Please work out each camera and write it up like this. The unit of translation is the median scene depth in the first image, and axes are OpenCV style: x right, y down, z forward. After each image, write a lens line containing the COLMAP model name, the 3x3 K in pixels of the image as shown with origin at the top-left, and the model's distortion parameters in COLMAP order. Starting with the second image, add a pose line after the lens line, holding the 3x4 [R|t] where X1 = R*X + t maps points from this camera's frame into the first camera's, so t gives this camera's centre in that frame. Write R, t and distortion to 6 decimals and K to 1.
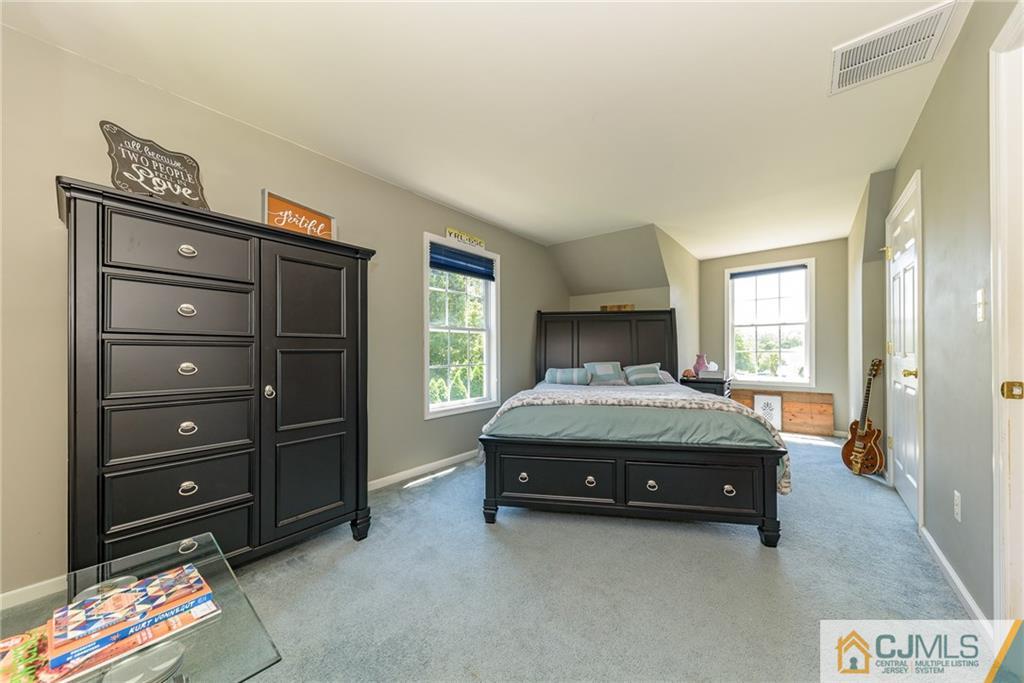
lens RADIAL K [[348.1, 0, 515.9], [0, 348.1, 347.2], [0, 0, 1]] dist [0.018738, -0.006924]
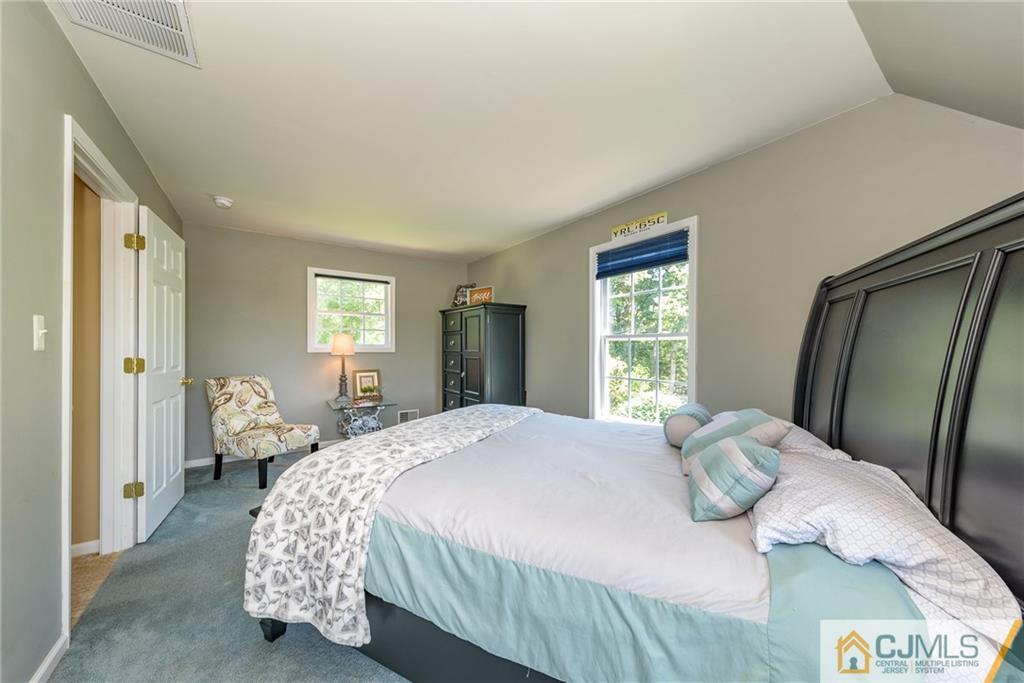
lens RADIAL K [[348.1, 0, 515.9], [0, 348.1, 347.2], [0, 0, 1]] dist [0.018738, -0.006924]
pose [[-0.235208, 0.003825, -0.971937, 0.745503], [0.008545, 0.999962, 0.001868, -0.033559], [0.971907, -0.007866, -0.235232, 0.945155]]
